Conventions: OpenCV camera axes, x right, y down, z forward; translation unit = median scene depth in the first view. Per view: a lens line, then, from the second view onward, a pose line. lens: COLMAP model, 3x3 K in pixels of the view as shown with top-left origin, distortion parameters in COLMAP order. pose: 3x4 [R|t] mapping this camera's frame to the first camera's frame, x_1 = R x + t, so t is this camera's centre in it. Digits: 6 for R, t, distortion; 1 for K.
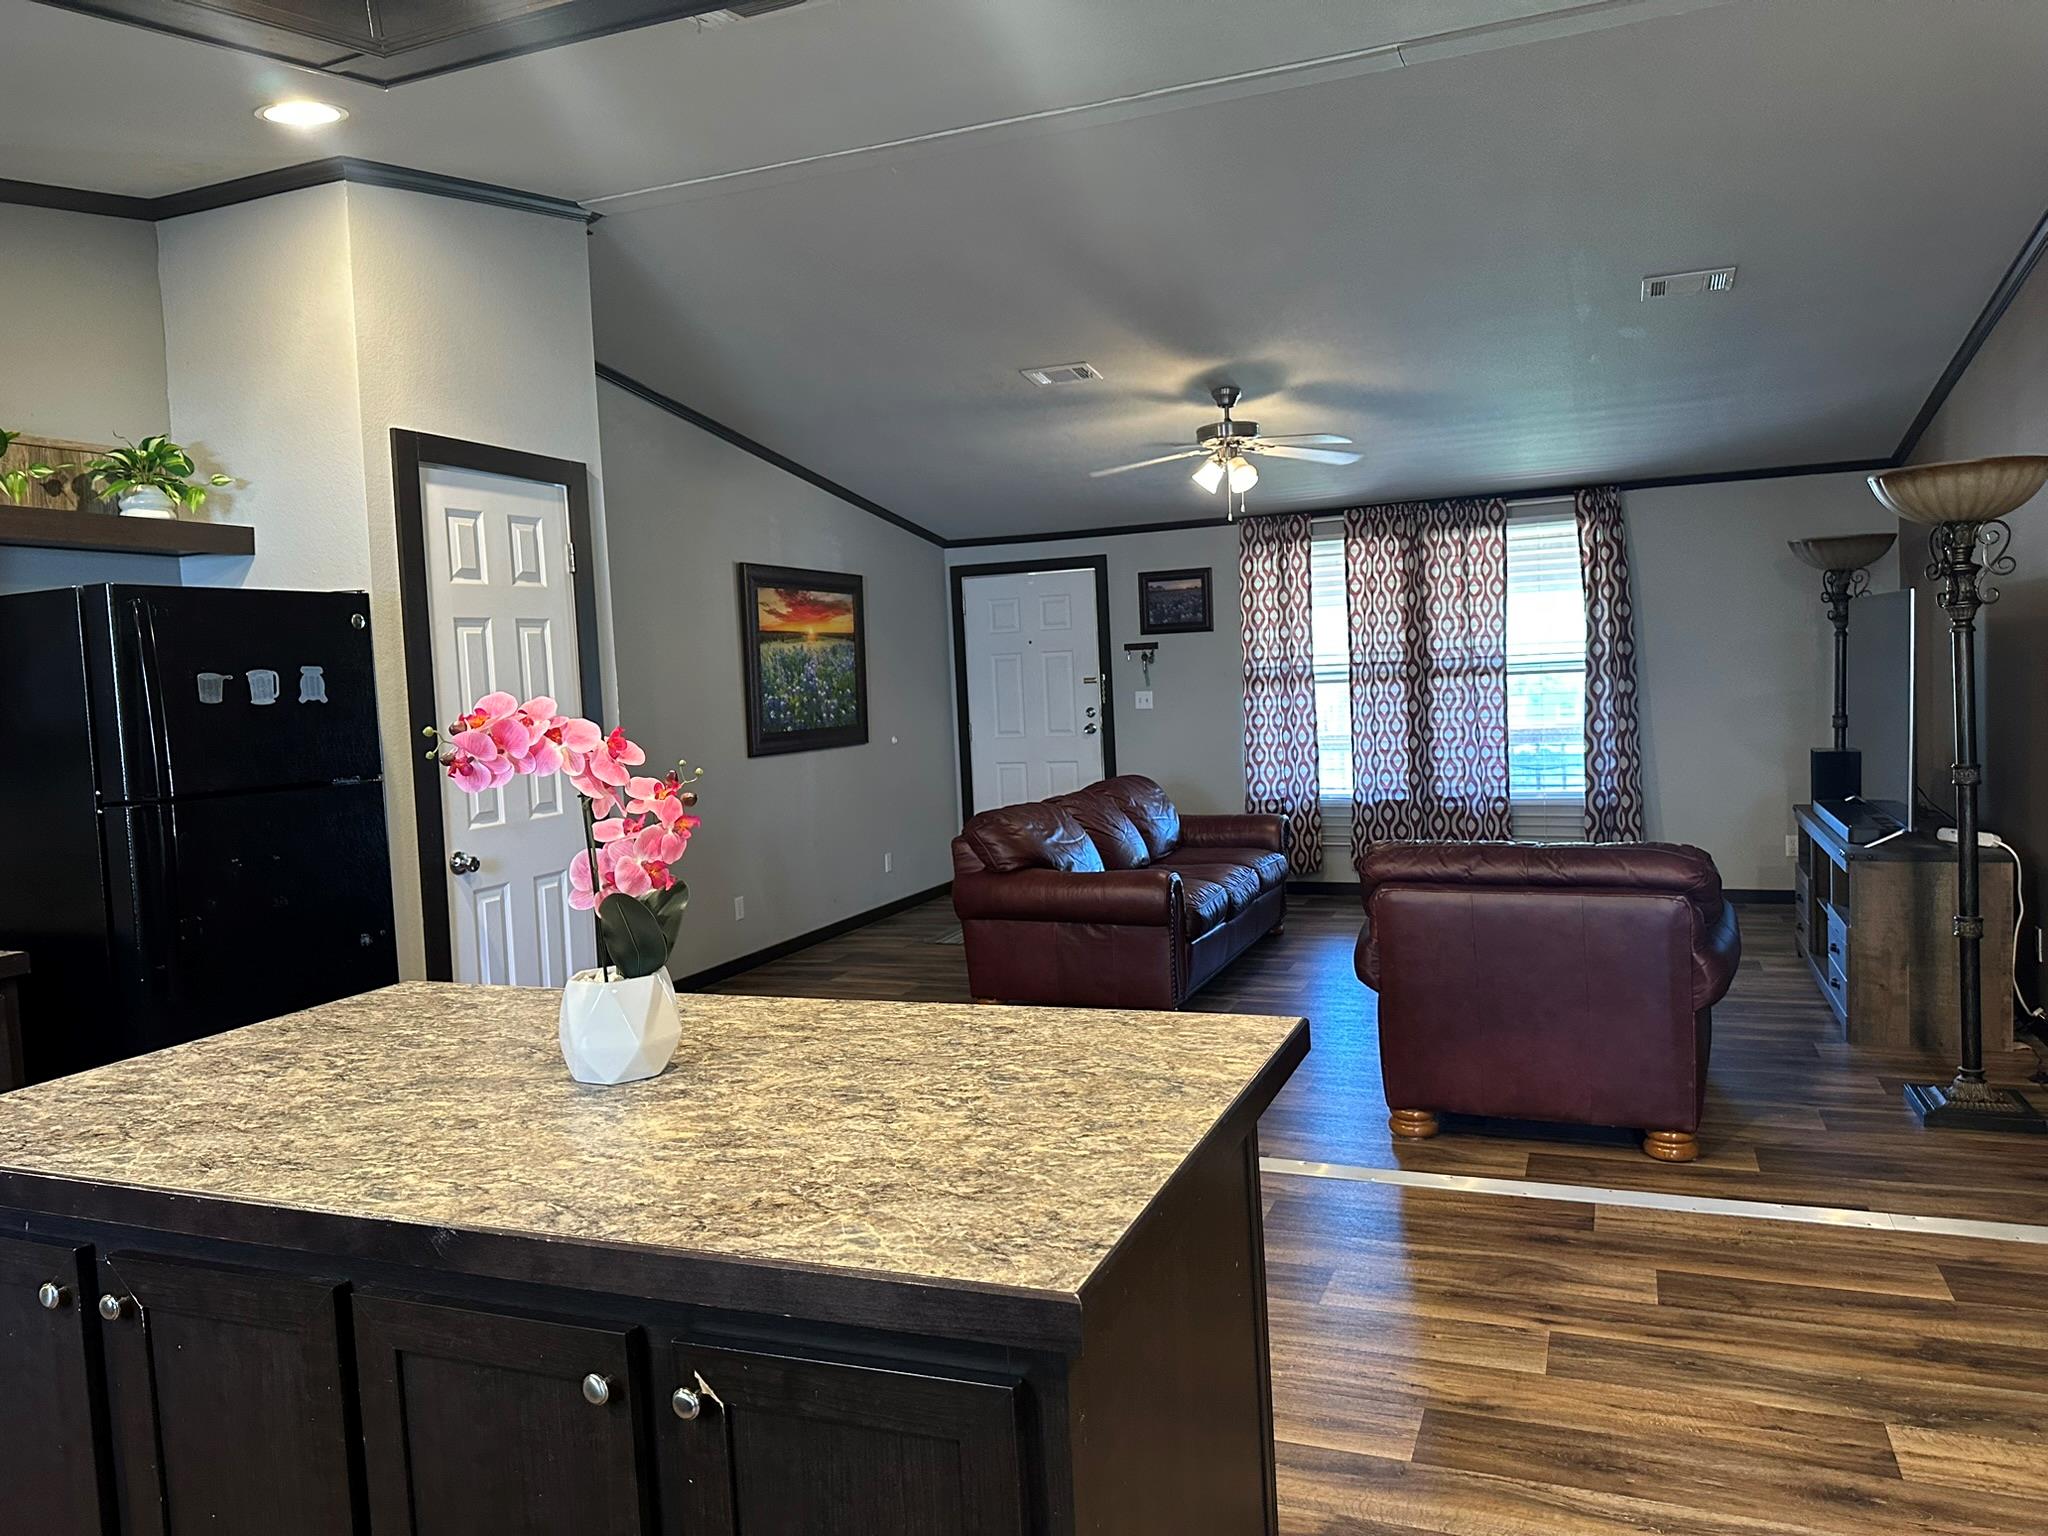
lens RADIAL K [[1440.1, 0, 1026.8], [0, 1440.1, 775.4], [0, 0, 1]] dist [0.126091, -0.172896]
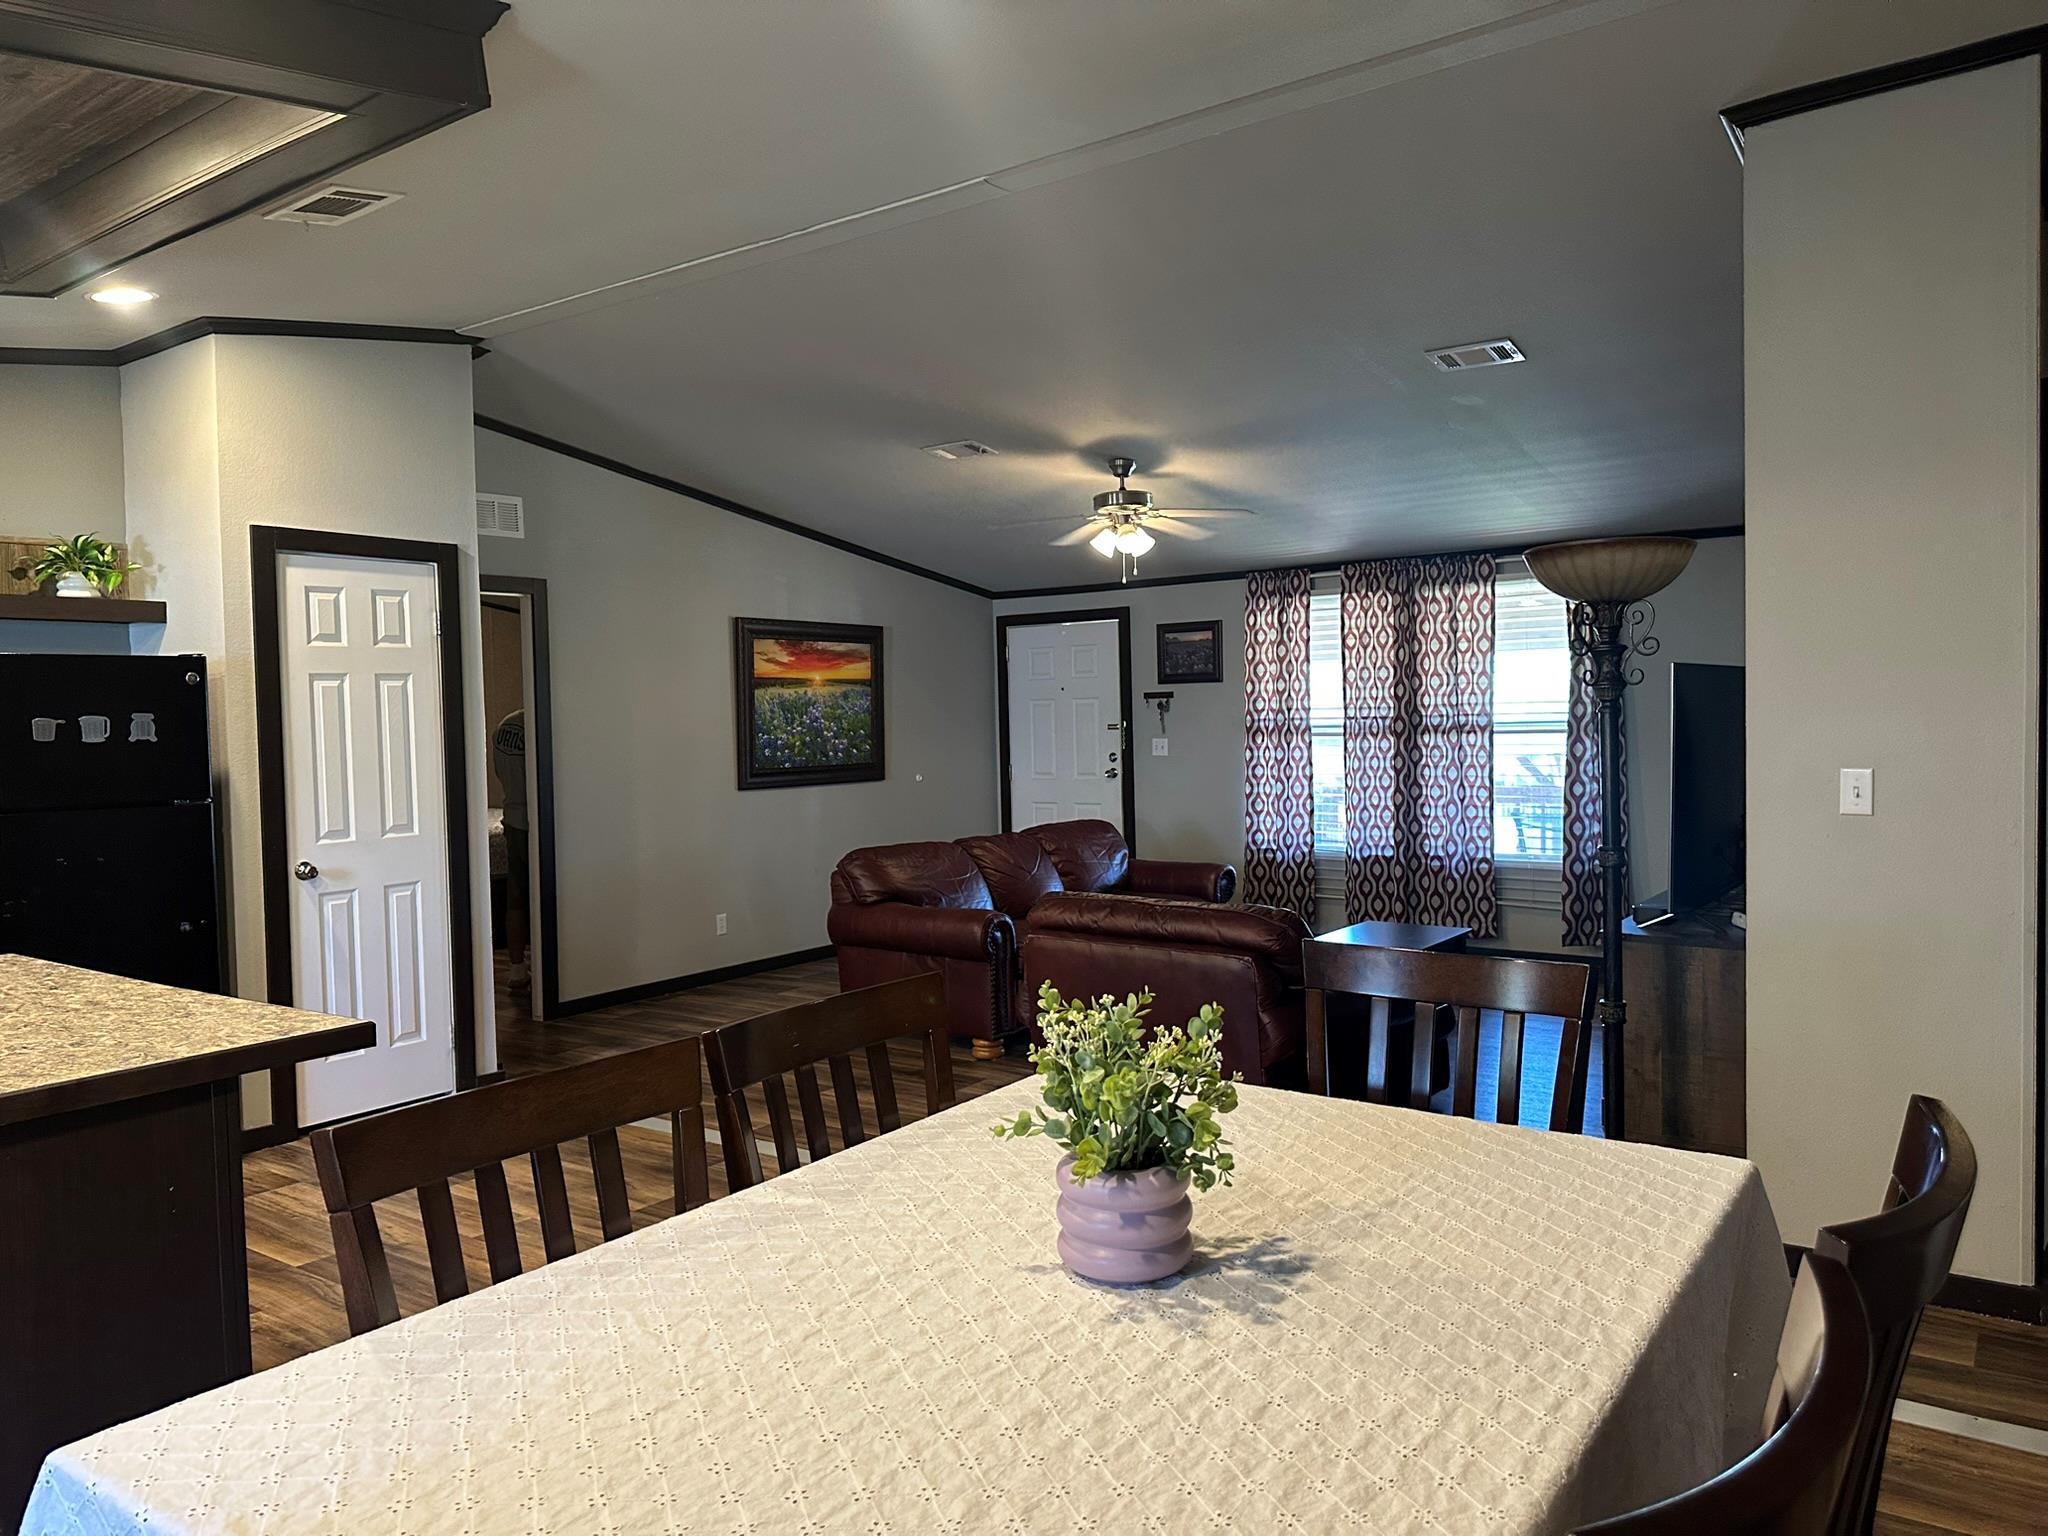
lens RADIAL K [[1440.3, 0, 1004.0], [0, 1440.3, 791.3], [0, 0, 1]] dist [0.127662, -0.176903]
pose [[0.967184, 0.036590, -0.251428, 0.259379], [-0.038936, 0.999232, -0.004361, -0.013037], [0.251075, 0.014008, 0.967866, -0.031044]]
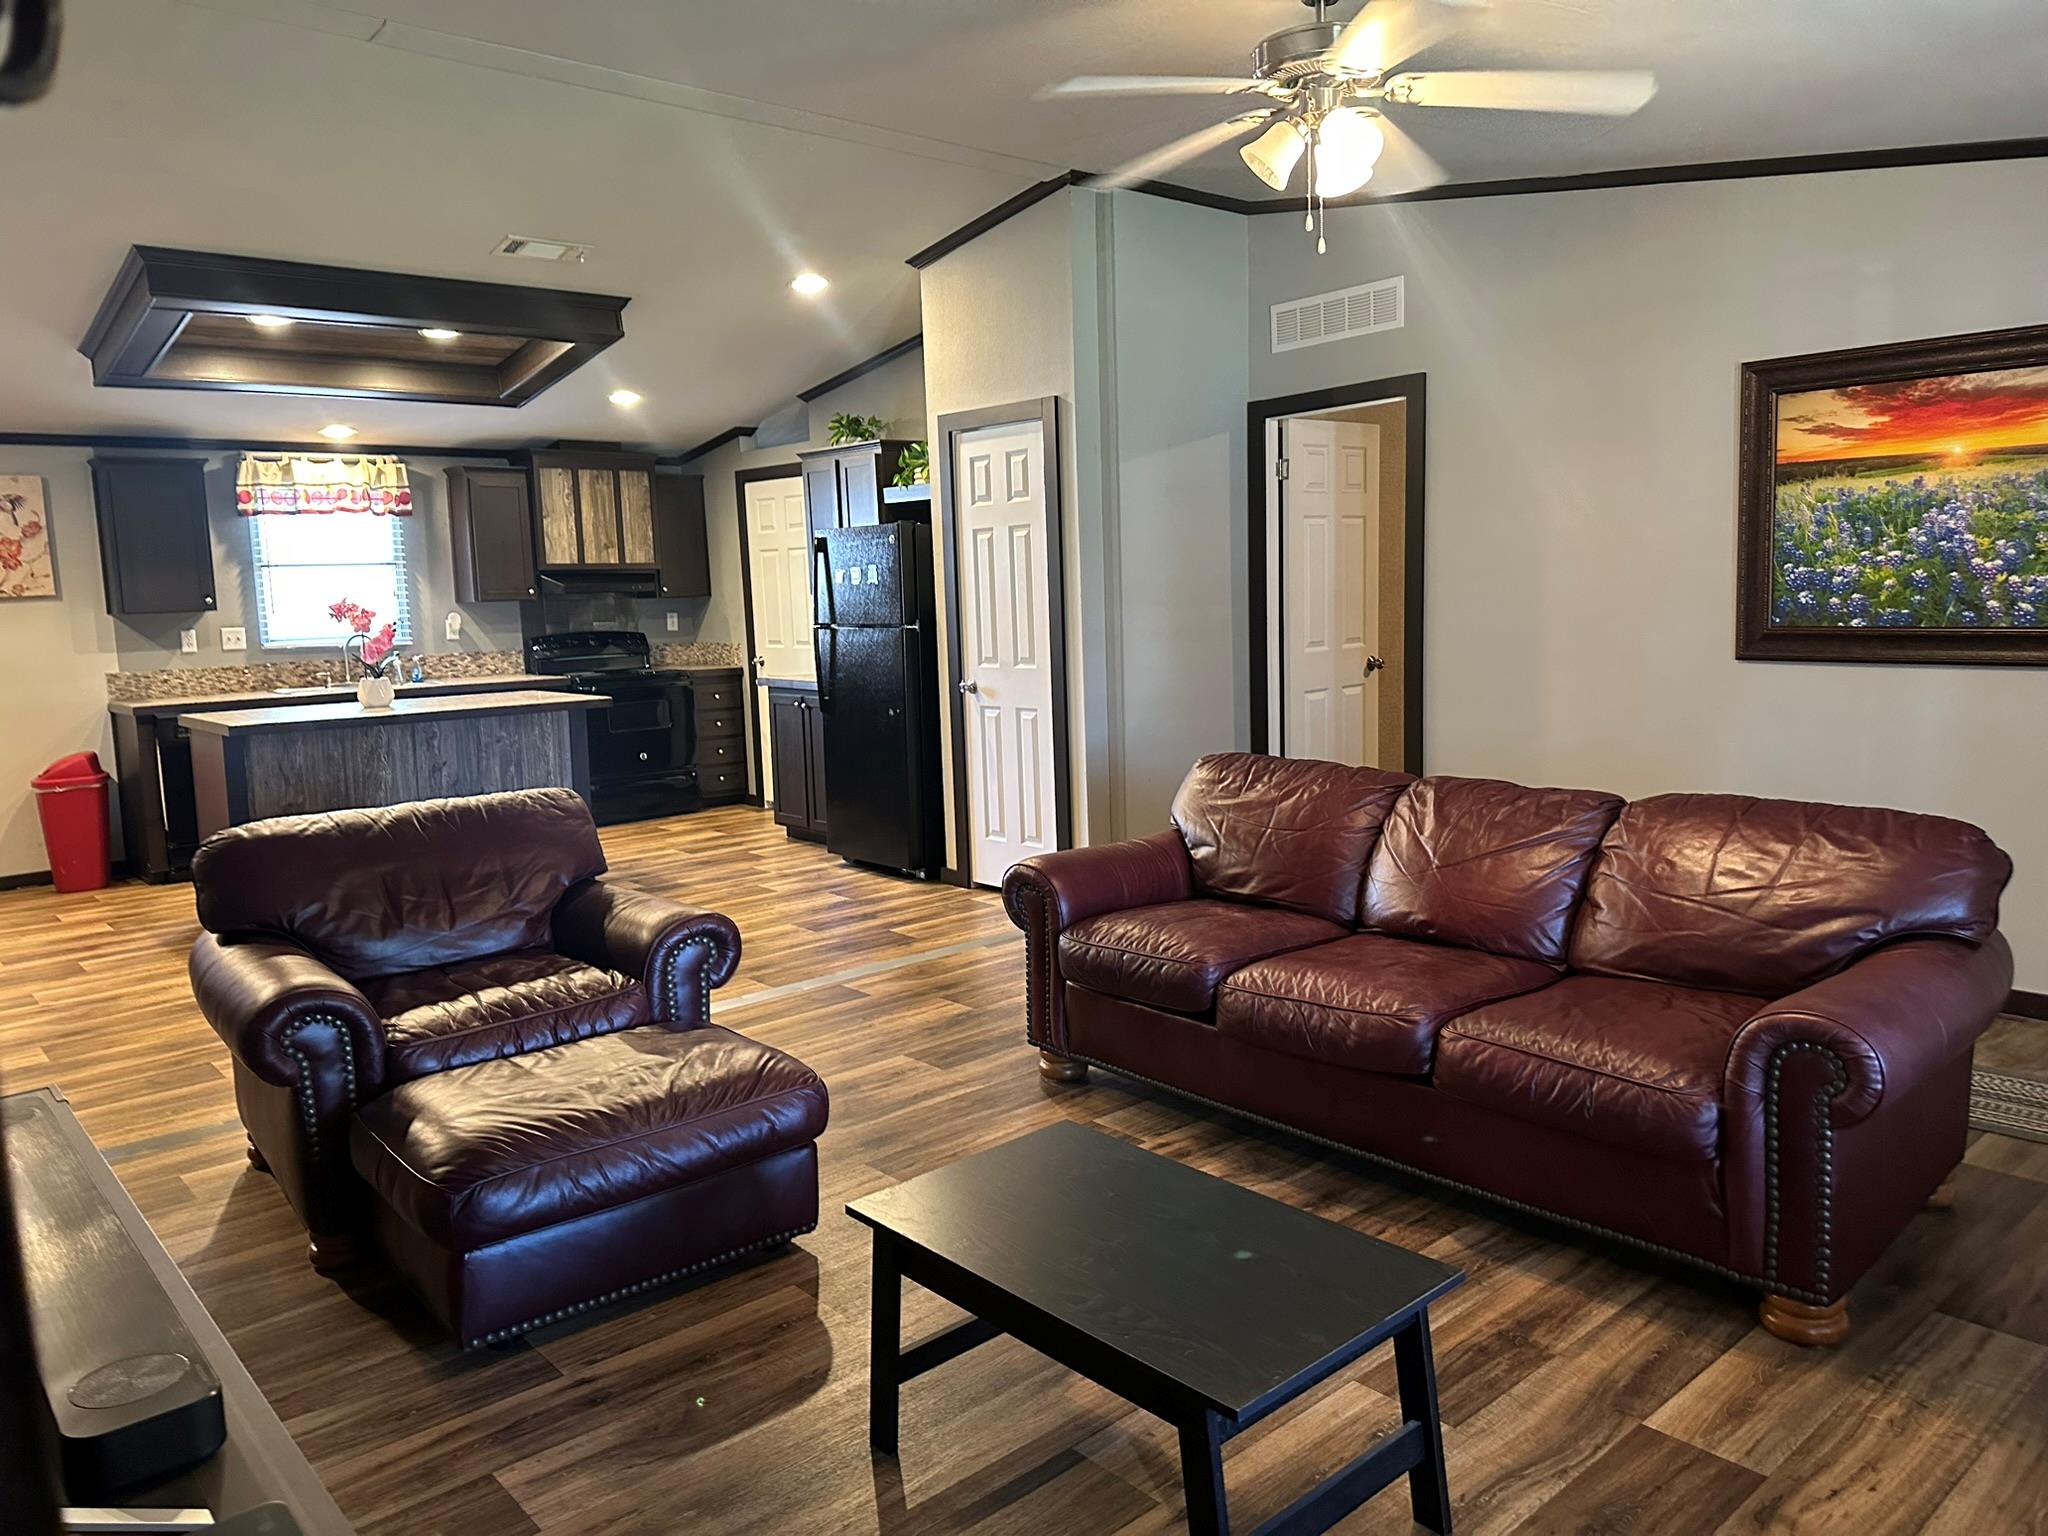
lens RADIAL K [[1488.2, 0, 1015.4], [0, 1488.2, 756.3], [0, 0, 1]] dist [0.090225, -0.083118]
pose [[-0.446396, 0.166069, -0.879291, 0.517989], [-0.012058, 0.981422, 0.191480, -0.088255], [0.894754, 0.096079, -0.436100, 0.906553]]
